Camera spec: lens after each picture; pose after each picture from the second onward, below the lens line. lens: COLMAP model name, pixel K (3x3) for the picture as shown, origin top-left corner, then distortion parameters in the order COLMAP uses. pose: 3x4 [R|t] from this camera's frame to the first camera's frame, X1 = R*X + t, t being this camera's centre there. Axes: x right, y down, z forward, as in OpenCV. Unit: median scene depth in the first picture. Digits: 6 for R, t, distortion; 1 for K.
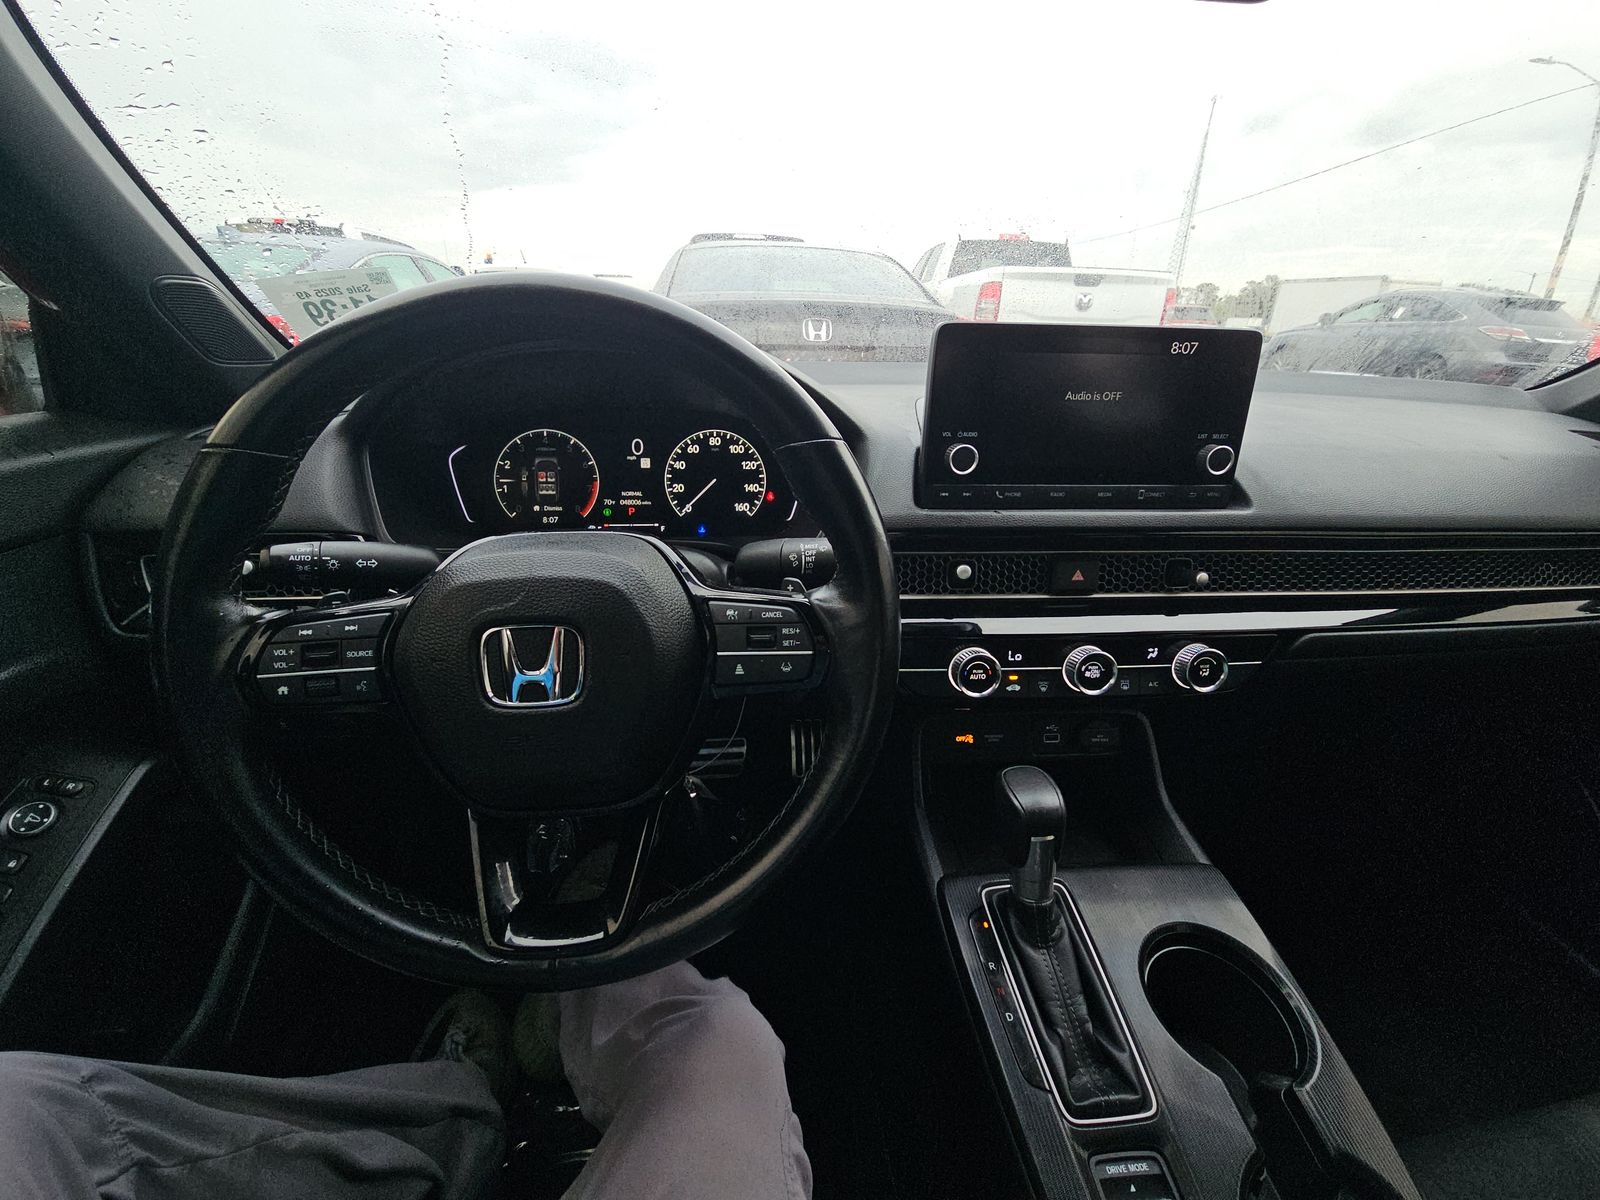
lens RADIAL K [[654.1, 0, 799.8], [0, 654.1, 595.6], [0, 0, 1]] dist [0.000193, -0.000695]
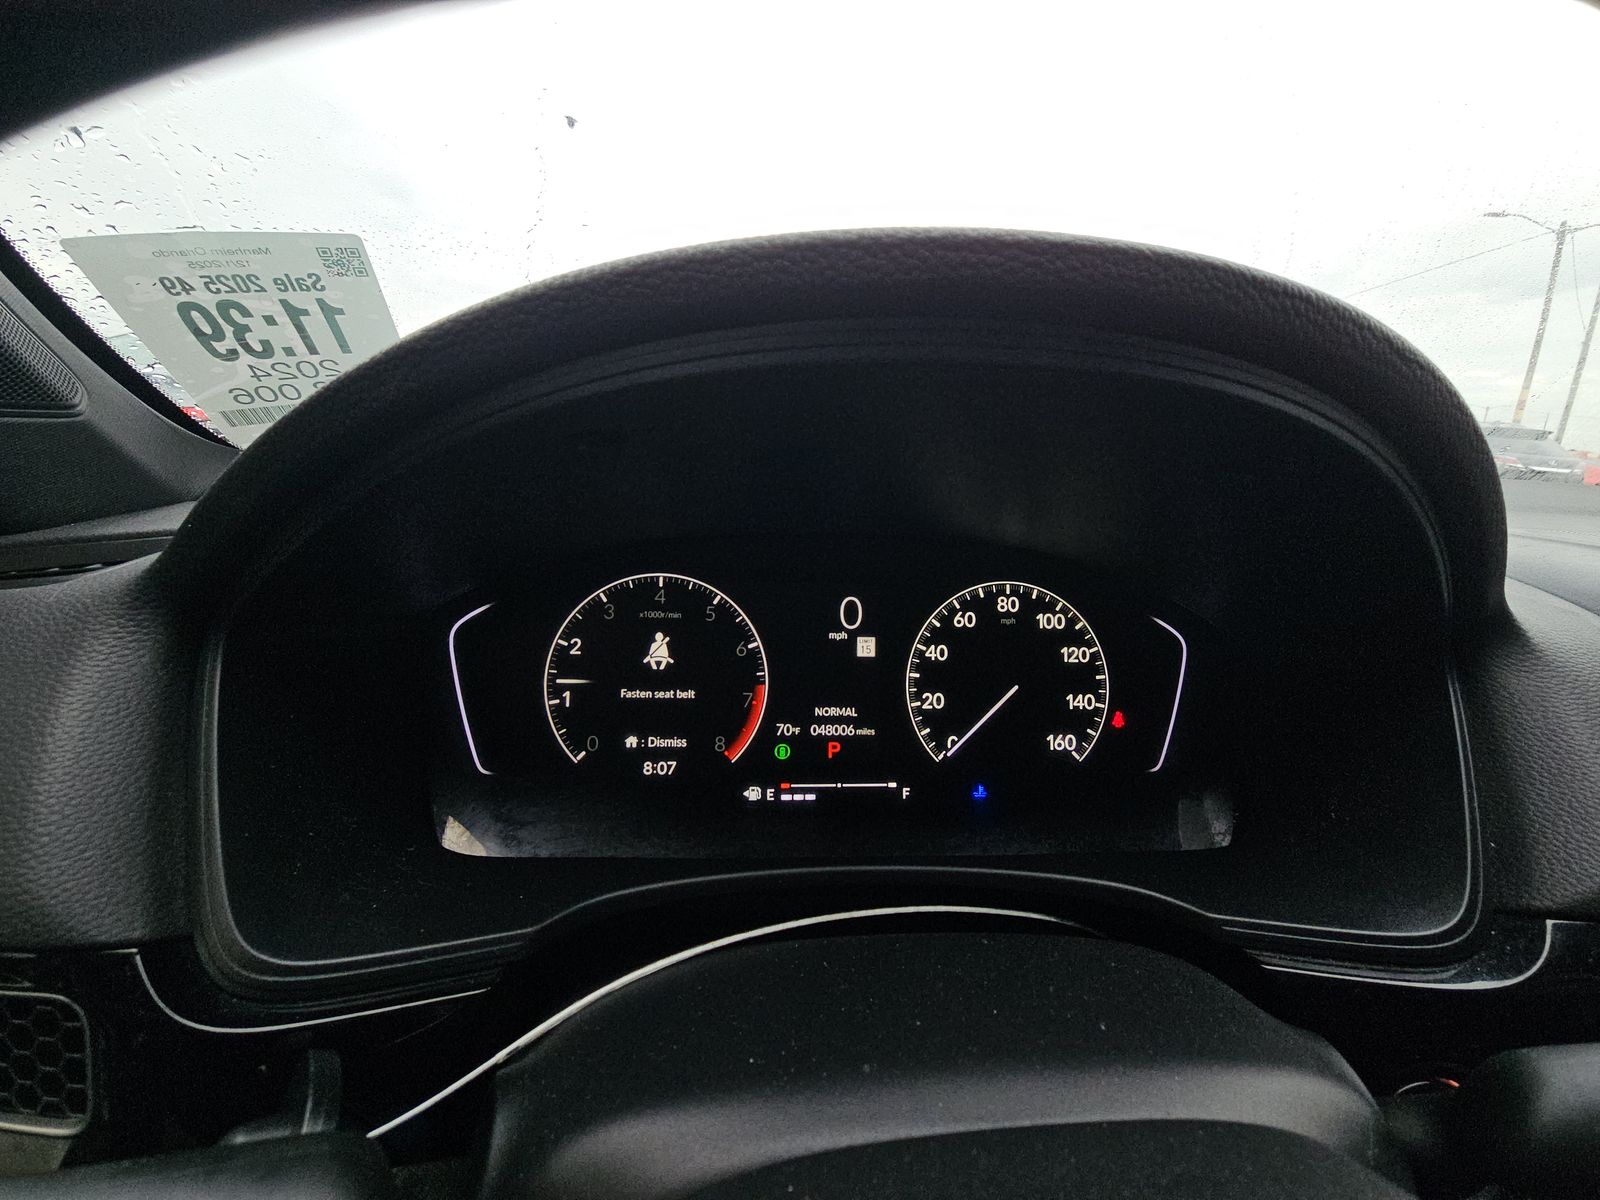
lens RADIAL K [[654.1, 0, 799.8], [0, 654.1, 595.6], [0, 0, 1]] dist [0.000193, -0.000695]
pose [[0.999620, 0.025115, 0.011319, -0.289833], [-0.023152, 0.988581, -0.148901, -0.167630], [-0.014929, 0.148583, 0.988787, 0.526381]]
